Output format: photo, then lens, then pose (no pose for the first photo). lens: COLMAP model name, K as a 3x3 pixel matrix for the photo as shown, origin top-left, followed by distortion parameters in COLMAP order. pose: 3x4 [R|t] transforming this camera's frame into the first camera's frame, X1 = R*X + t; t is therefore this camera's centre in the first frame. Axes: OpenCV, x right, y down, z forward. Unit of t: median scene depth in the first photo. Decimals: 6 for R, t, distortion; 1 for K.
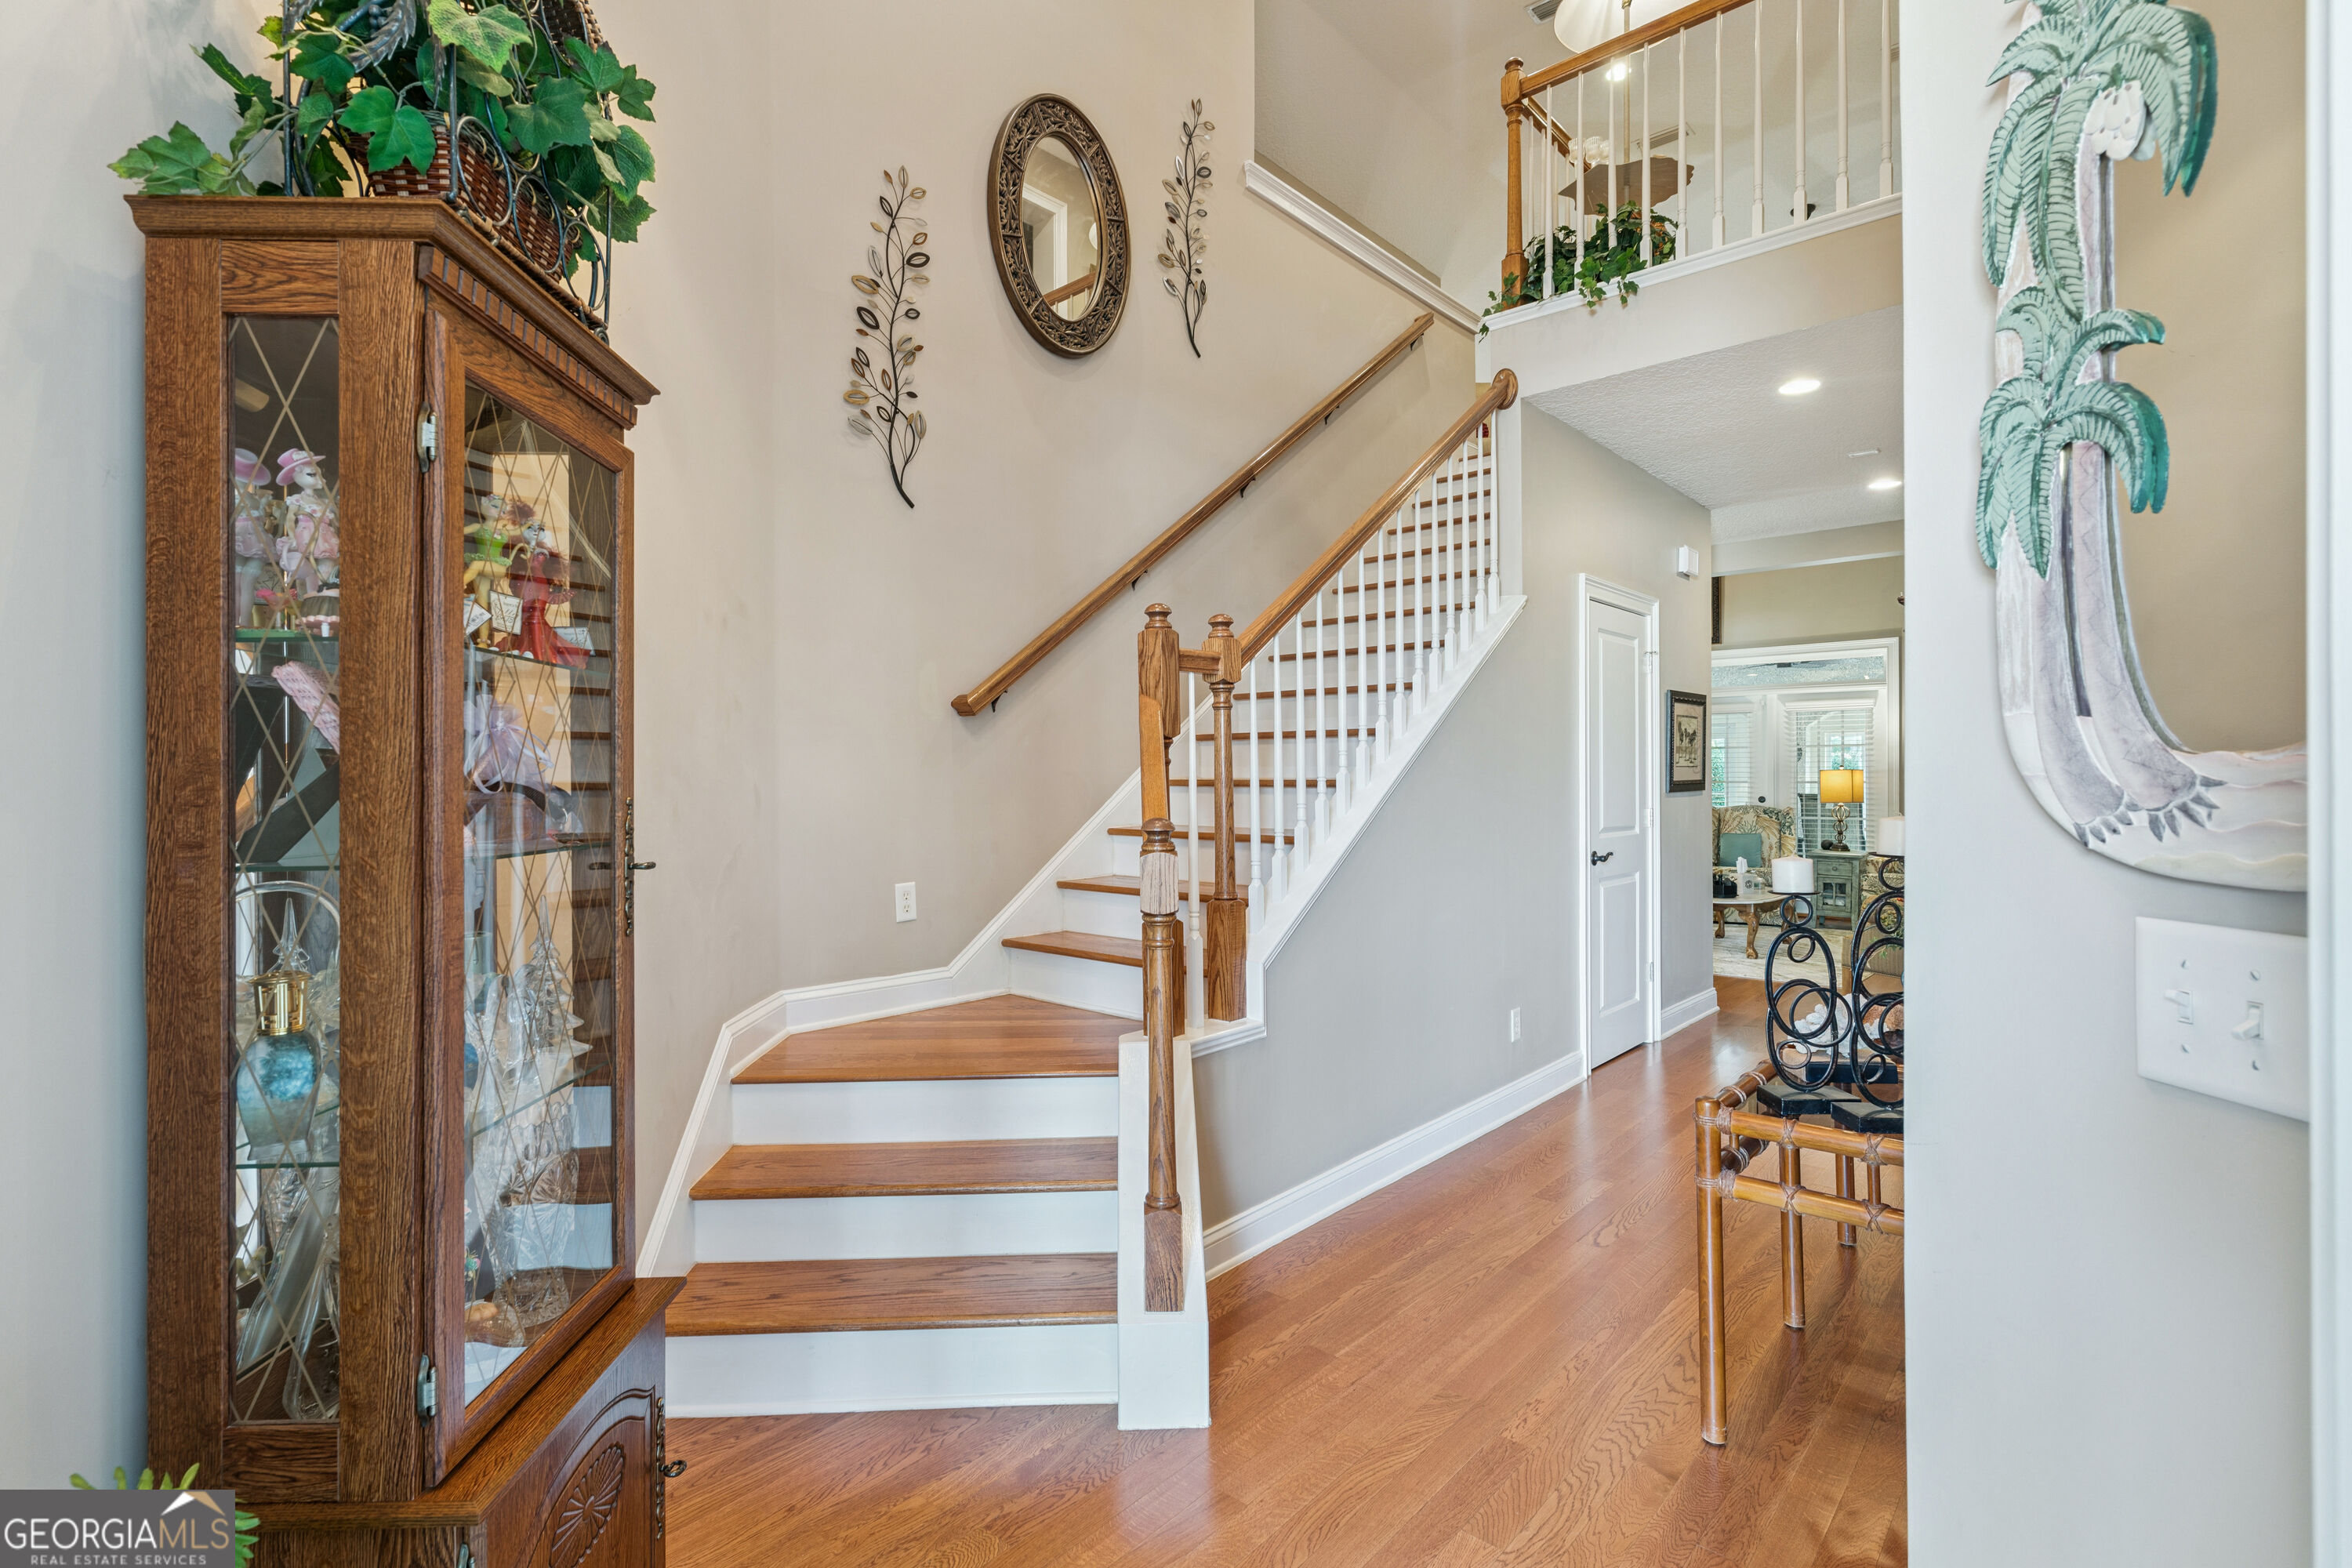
lens RADIAL K [[1109.4, 0, 1167.3], [0, 1109.4, 780.3], [0, 0, 1]] dist [-0.002547, -0.001328]
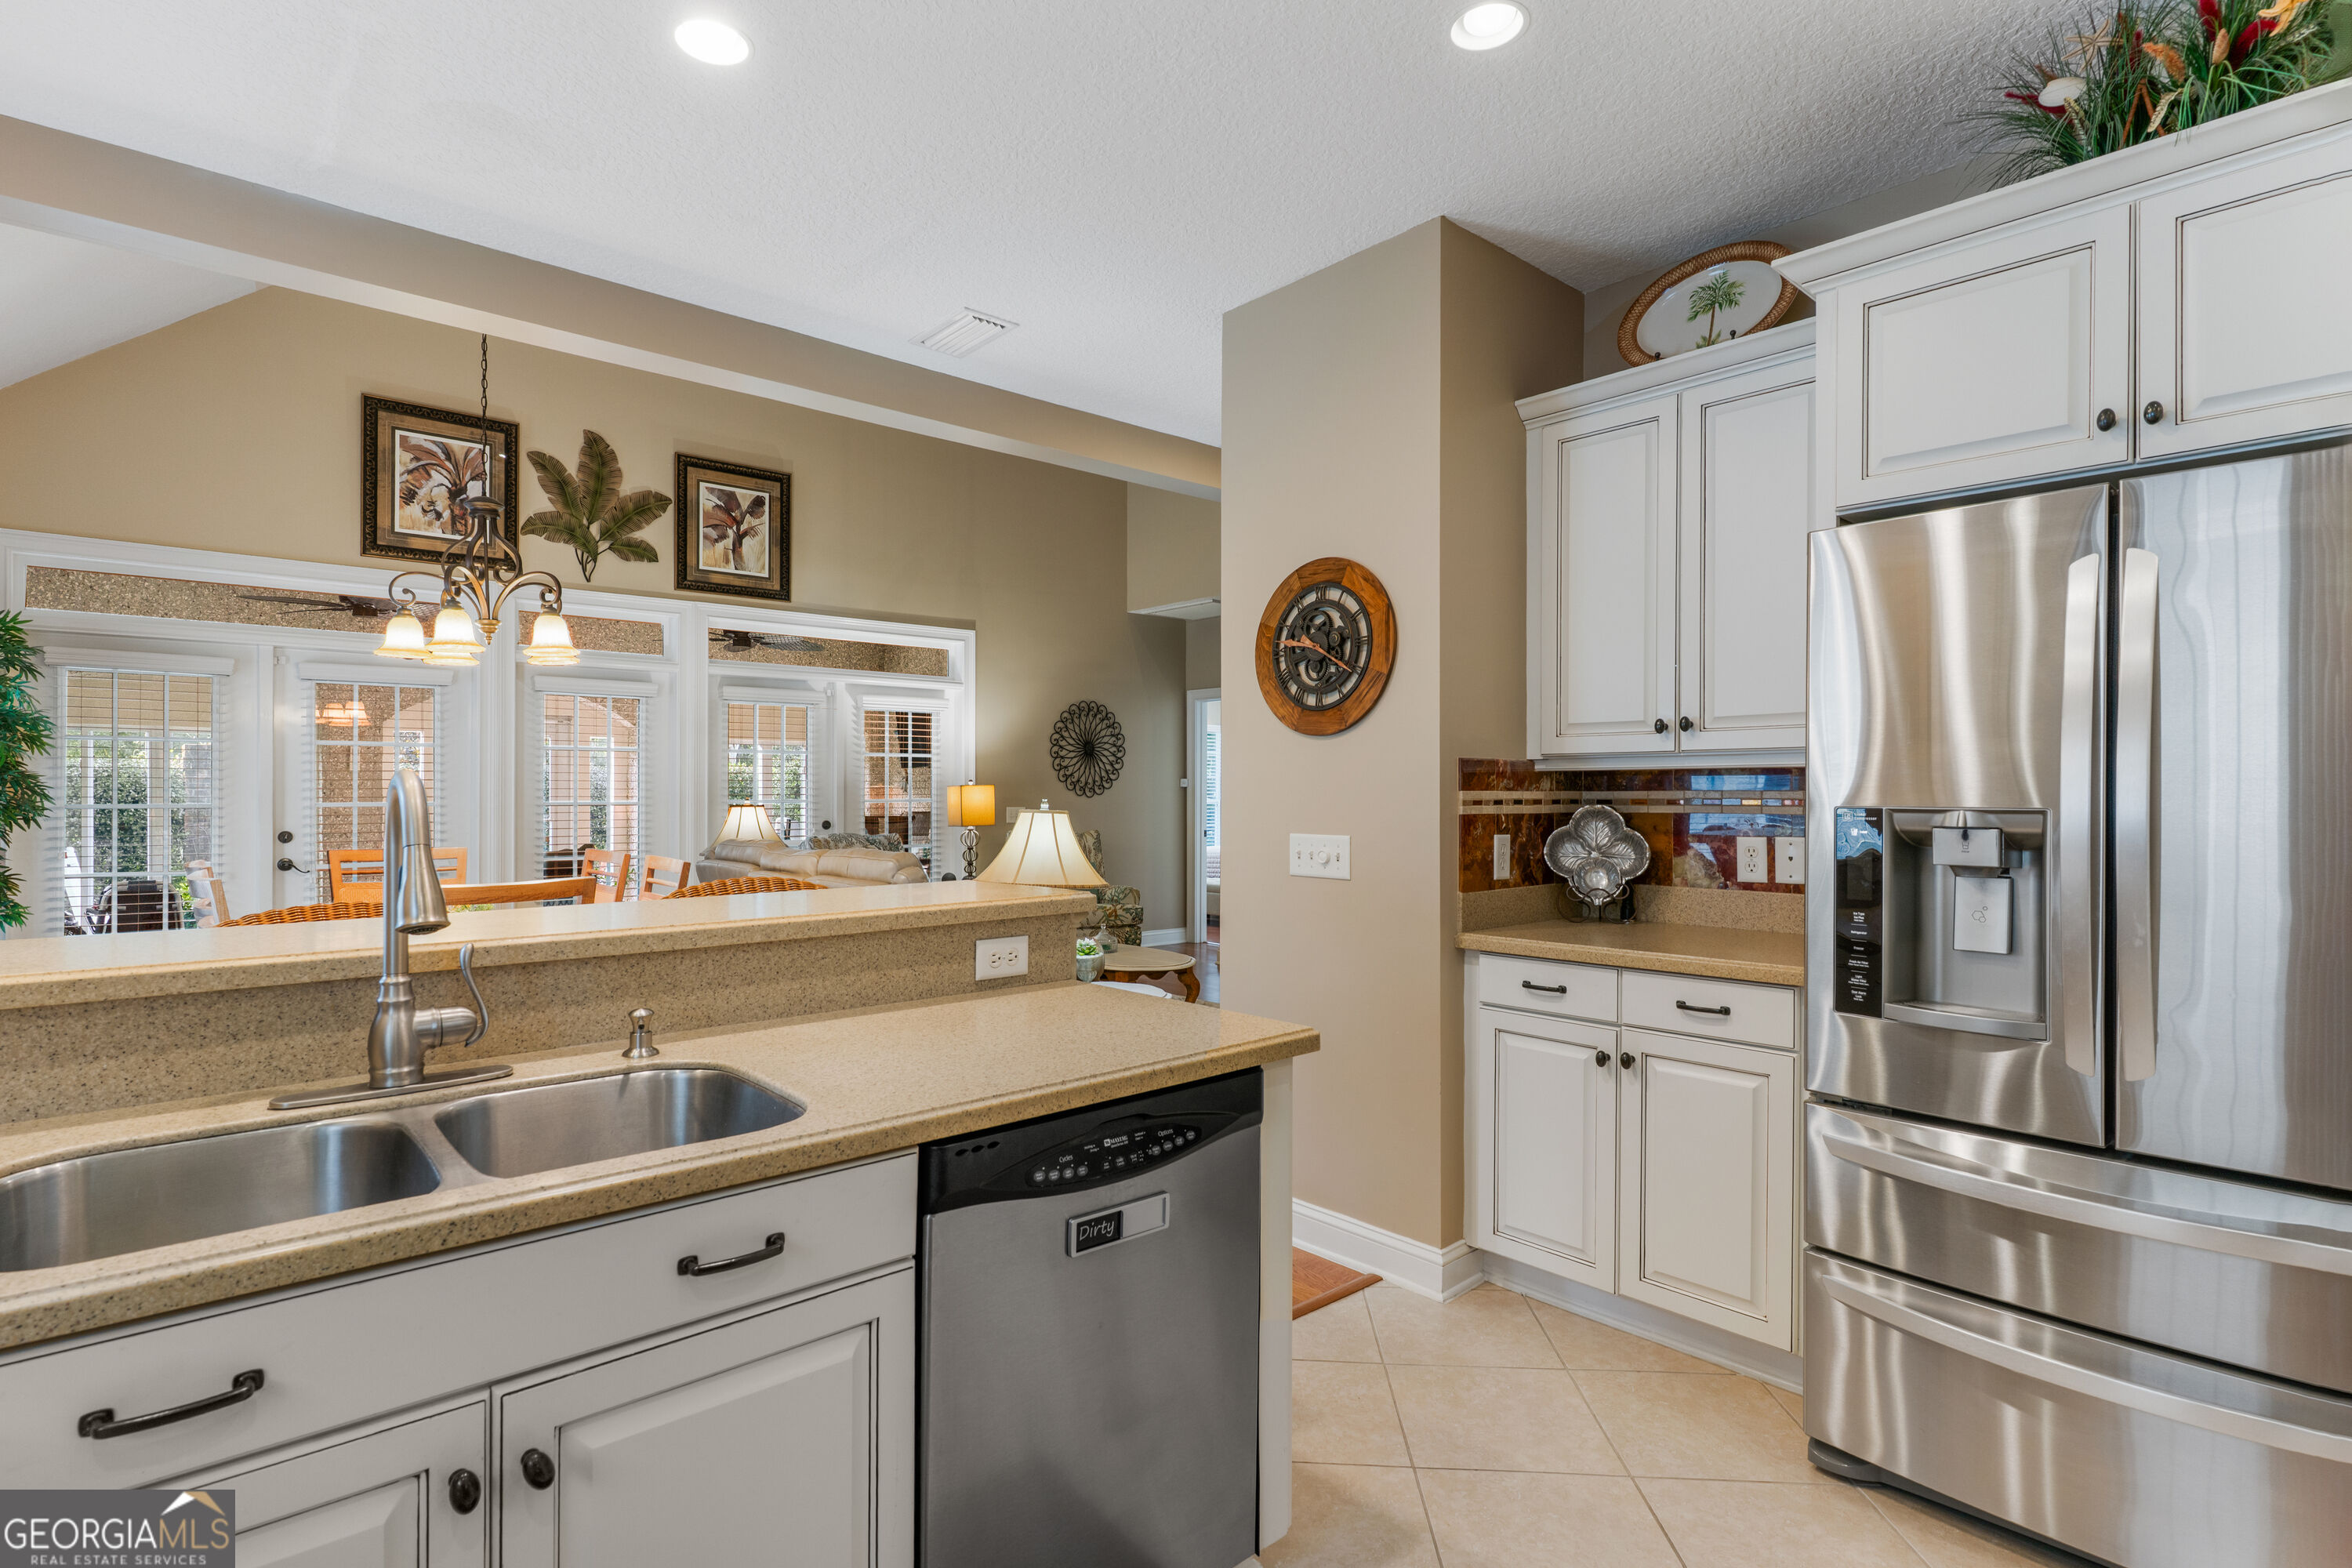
lens RADIAL K [[1160.0, 0, 1167.7], [0, 1160.0, 796.5], [0, 0, 1]] dist [-0.003683, -0.001403]
pose [[0.110972, -0.000972, 0.993823, -0.213757], [0.003053, 0.999995, 0.000637, -0.001191], [-0.993819, 0.002963, 0.110974, 0.751393]]
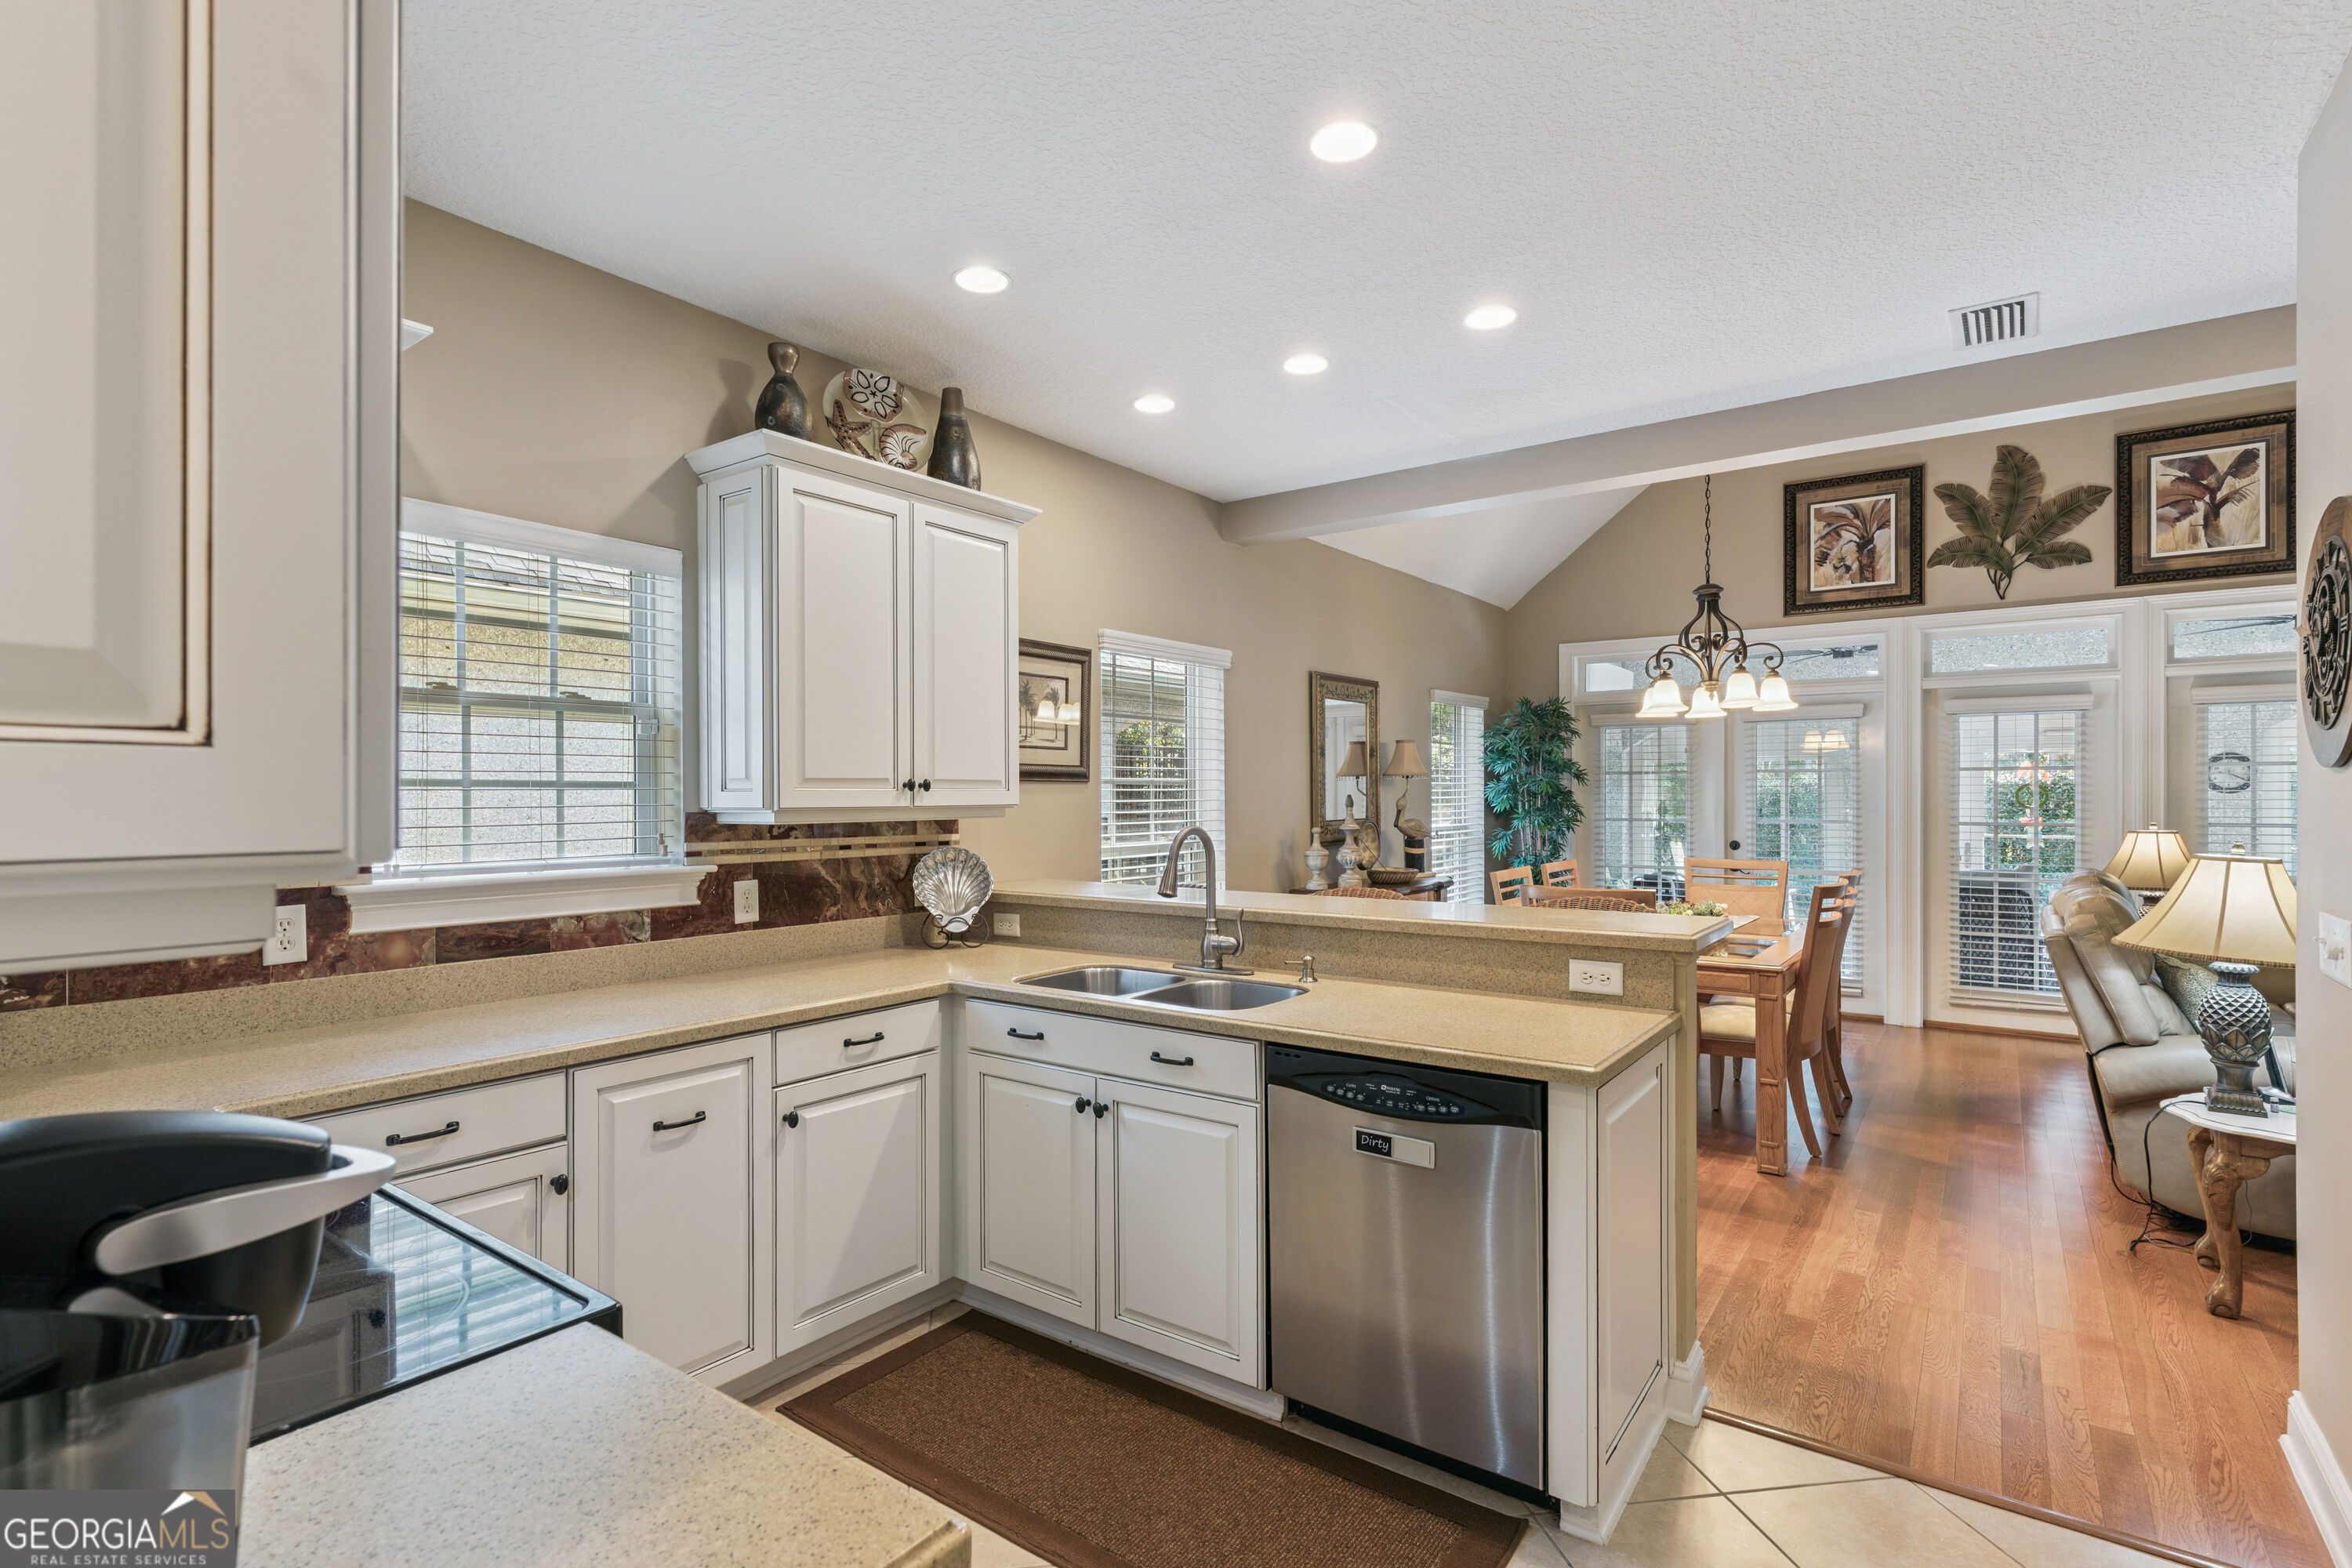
lens RADIAL K [[1128.1, 0, 1144.0], [0, 1128.1, 793.9], [0, 0, 1]] dist [0.001546, -0.000242]
pose [[0.996764, 0.001370, 0.080366, -0.119079], [-0.001014, 0.999989, -0.004474, -0.012208], [-0.080371, 0.004378, 0.996755, 0.545328]]
